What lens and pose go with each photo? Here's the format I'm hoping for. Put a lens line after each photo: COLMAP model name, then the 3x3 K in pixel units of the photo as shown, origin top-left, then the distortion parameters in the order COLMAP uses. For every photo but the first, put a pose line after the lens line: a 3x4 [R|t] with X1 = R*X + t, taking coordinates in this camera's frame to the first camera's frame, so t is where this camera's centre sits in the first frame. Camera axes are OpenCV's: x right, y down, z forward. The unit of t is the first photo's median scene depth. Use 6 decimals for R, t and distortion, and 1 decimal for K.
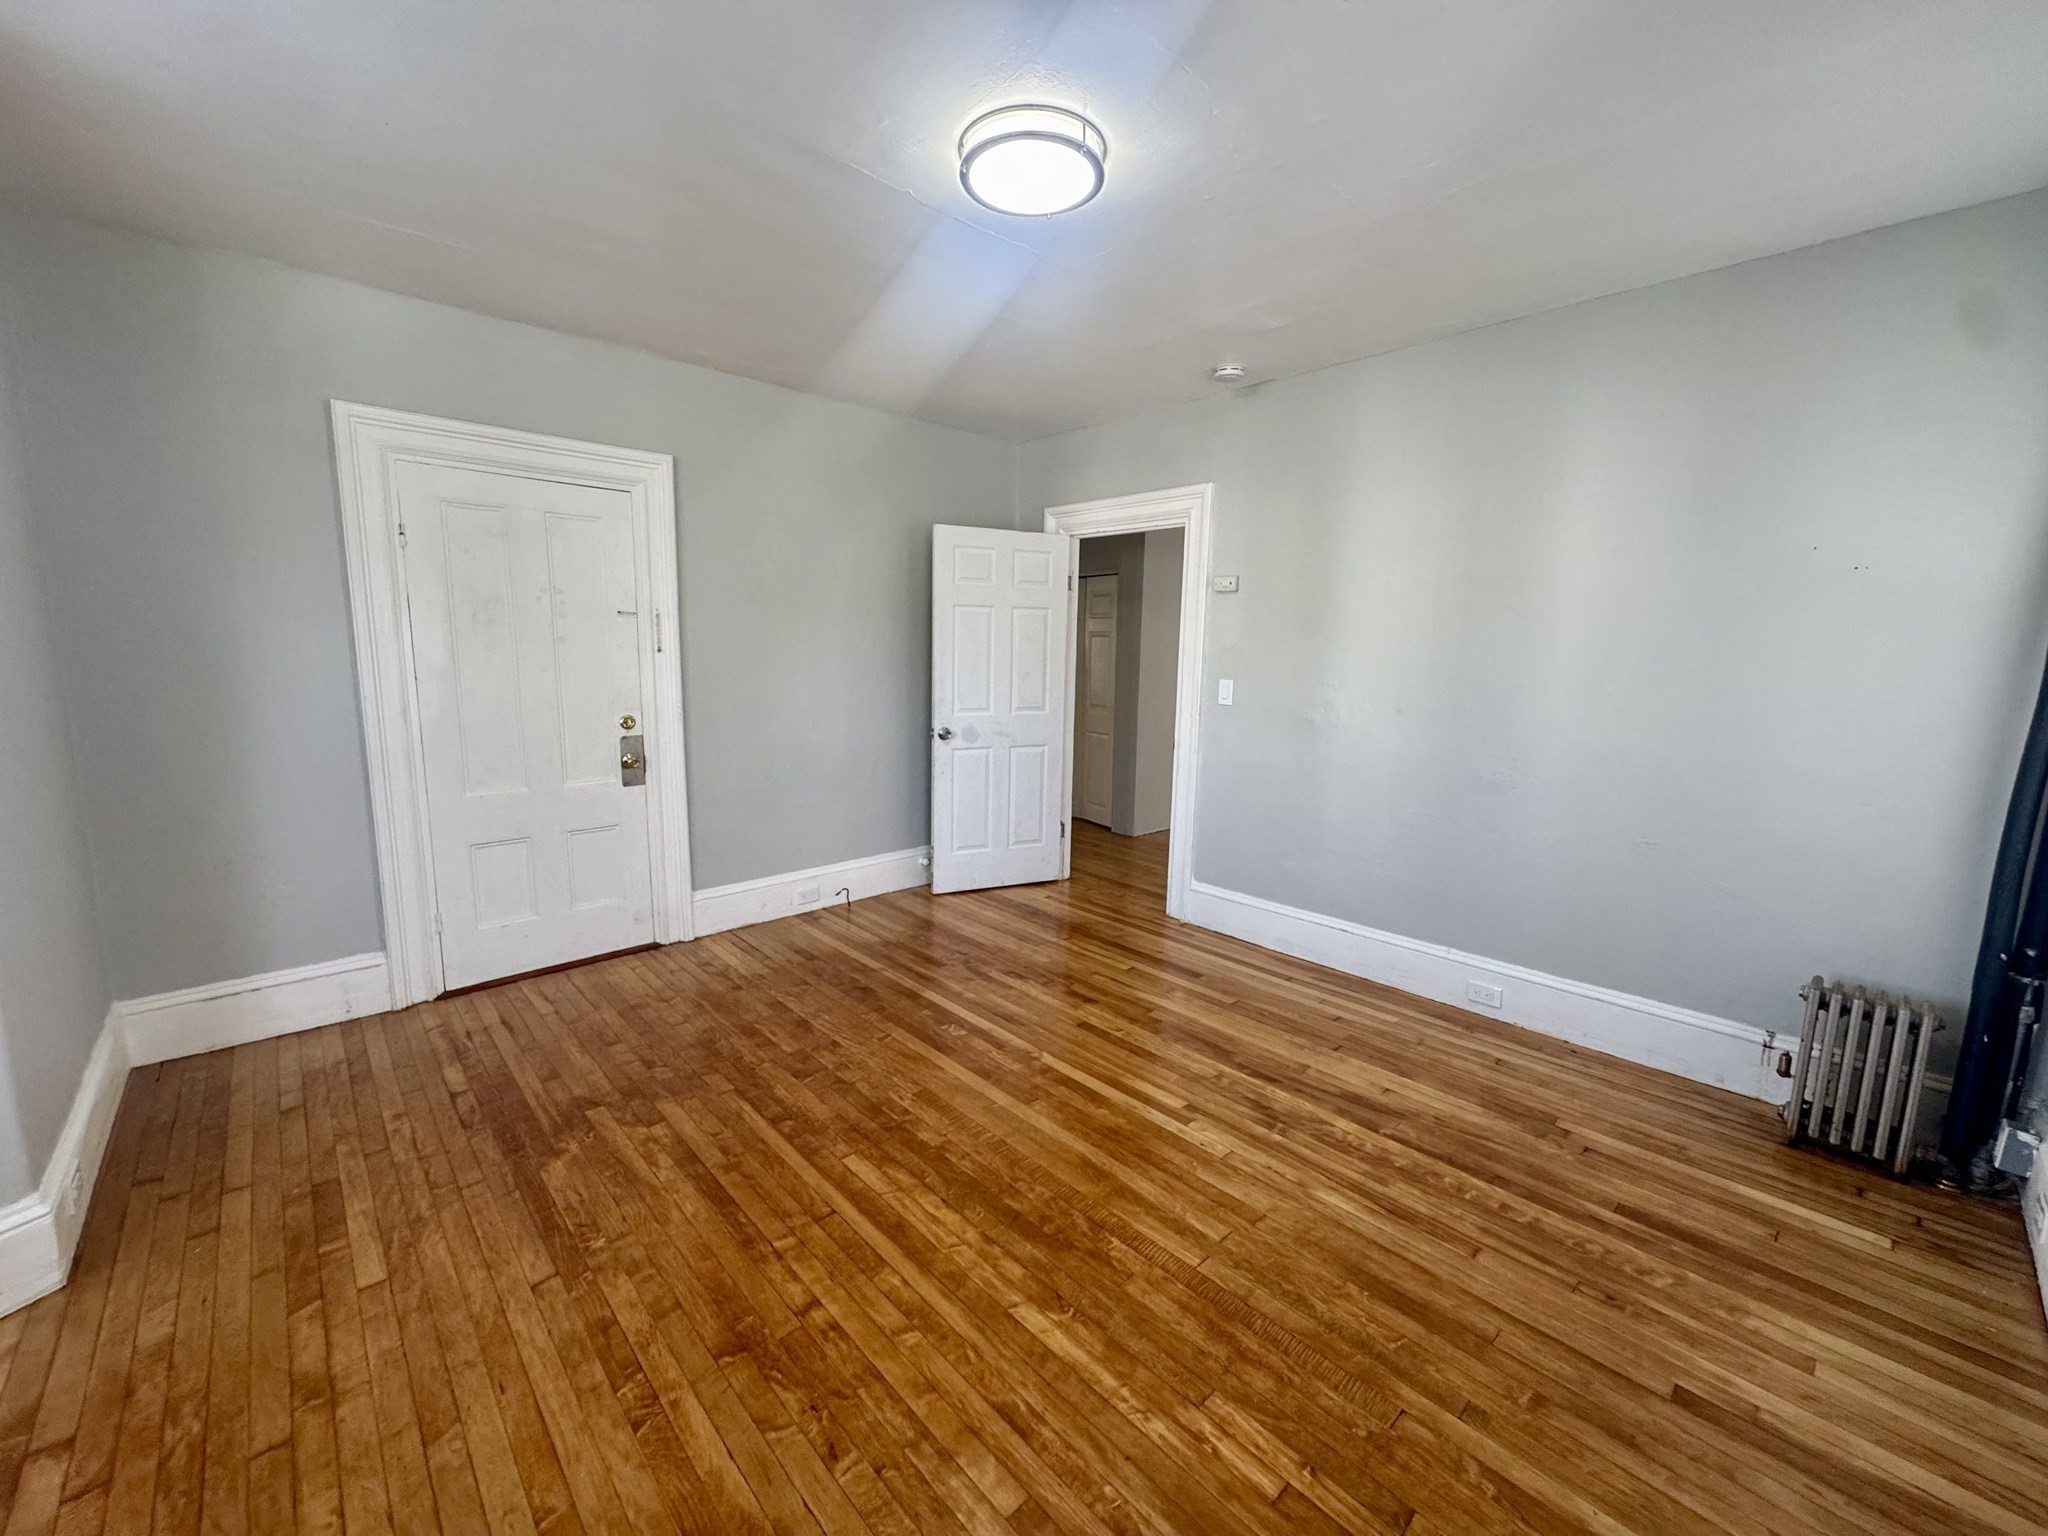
lens RADIAL K [[816.8, 0, 1024.0], [0, 816.8, 768.0], [0, 0, 1]] dist [-0.001609, -0.000439]
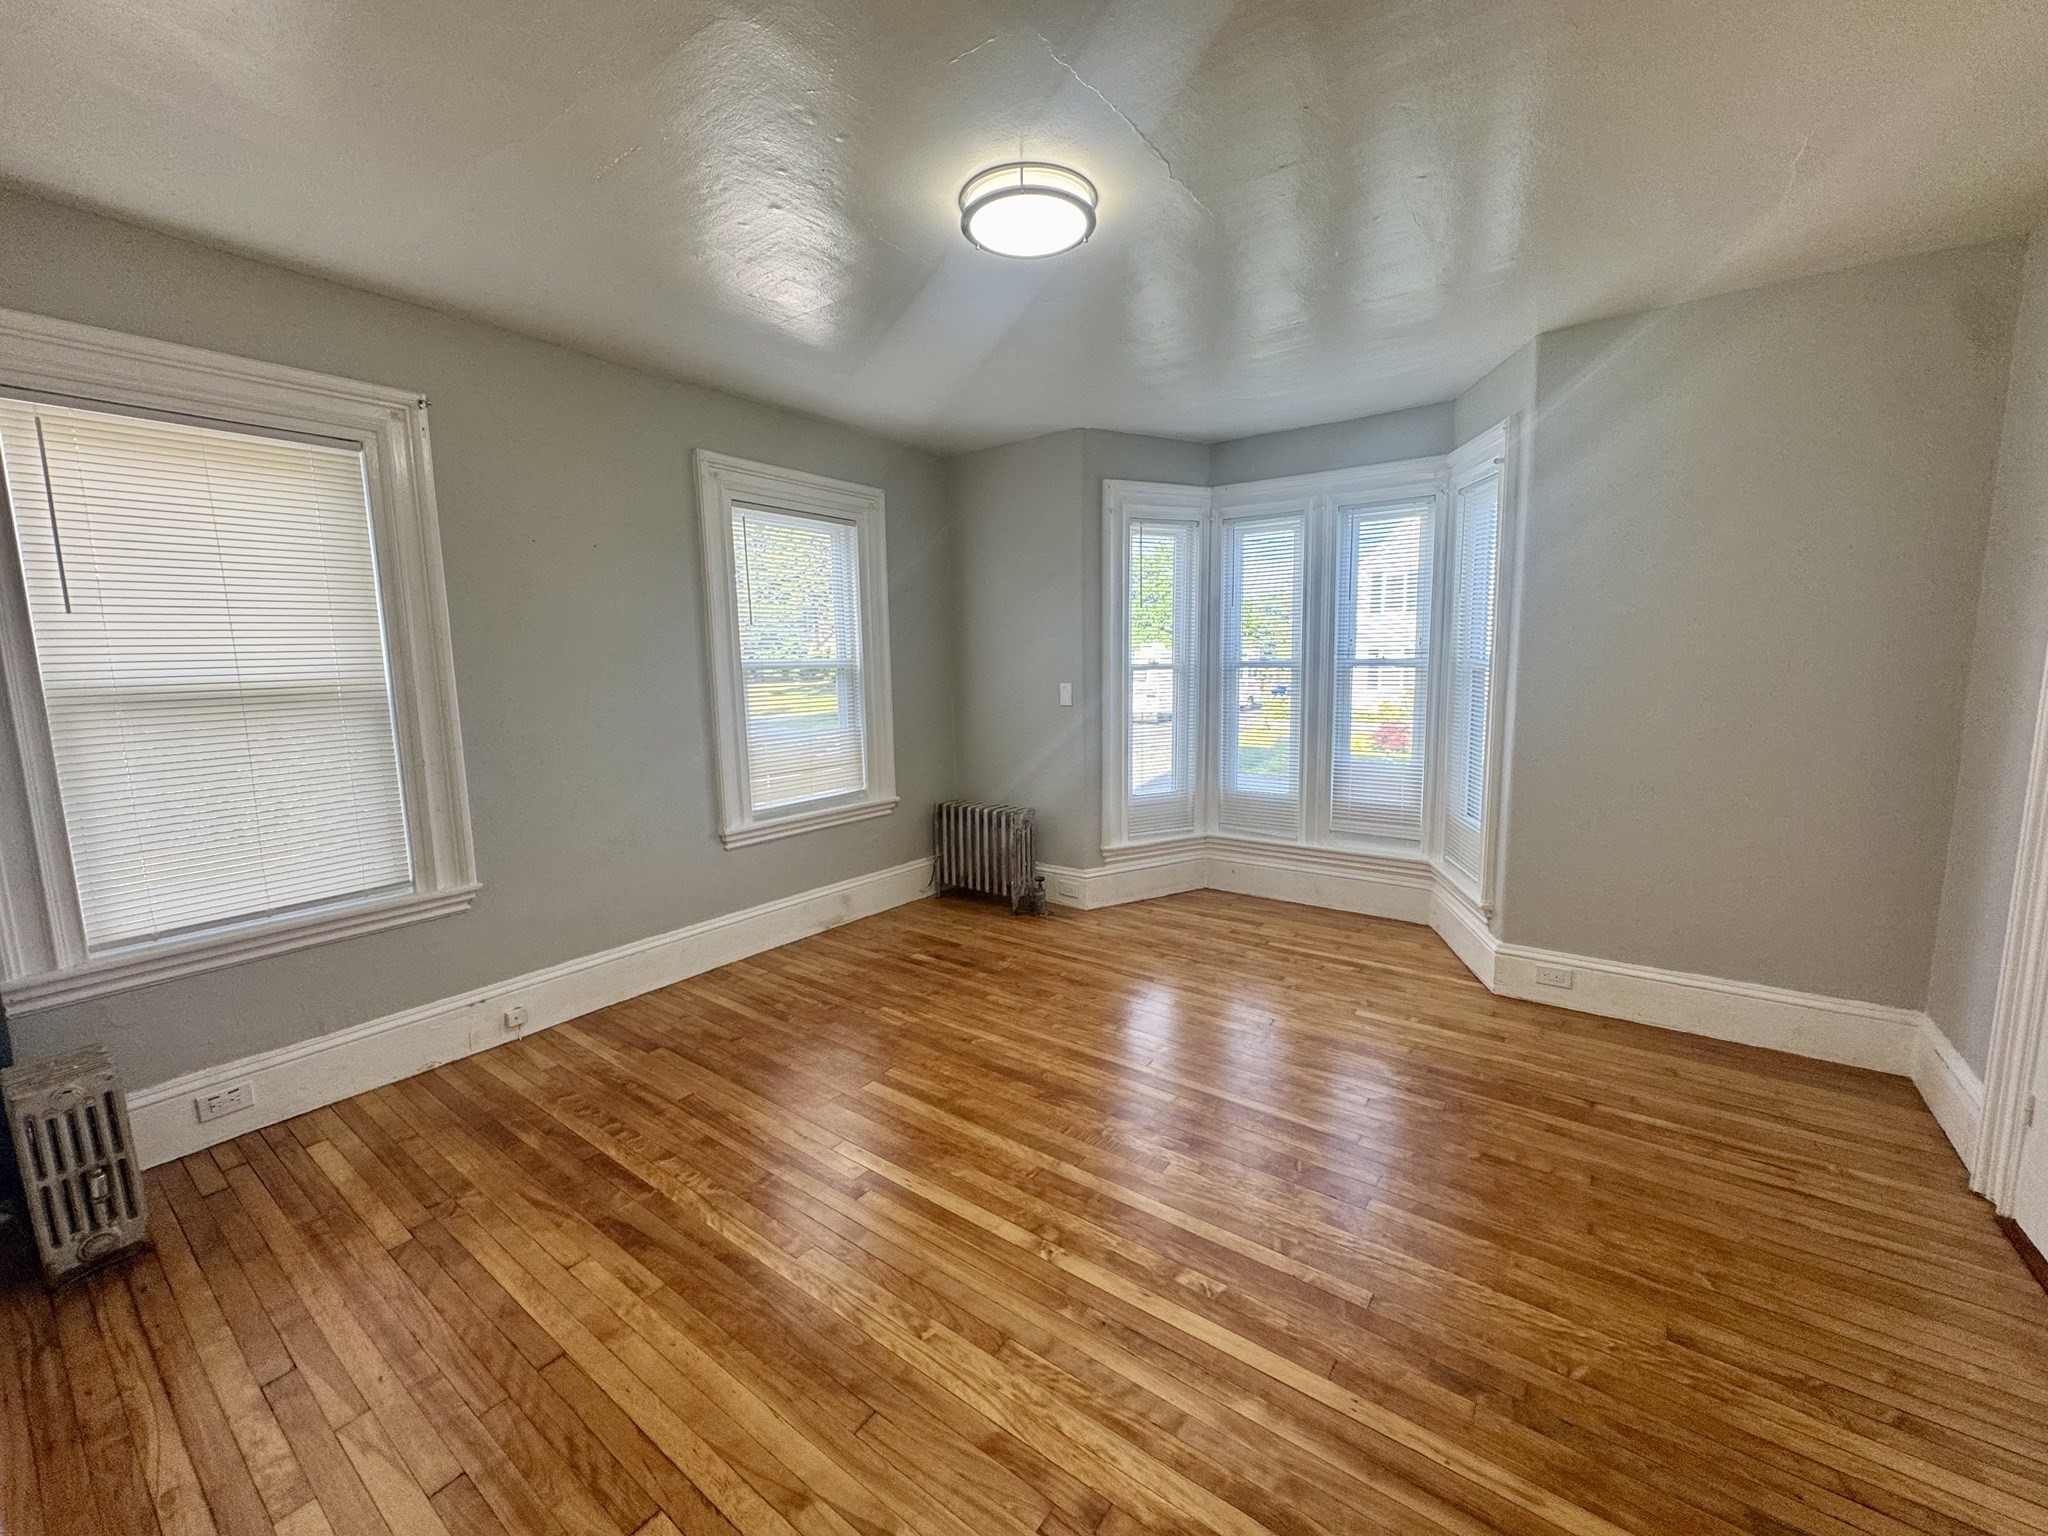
lens RADIAL K [[816.8, 0, 1024.0], [0, 816.8, 768.0], [0, 0, 1]] dist [-0.001609, -0.000439]
pose [[-0.981730, 0.022217, -0.188978, 0.187394], [-0.032064, 0.959641, 0.279392, -0.270587], [0.187558, 0.280347, -0.941396, 1.755476]]
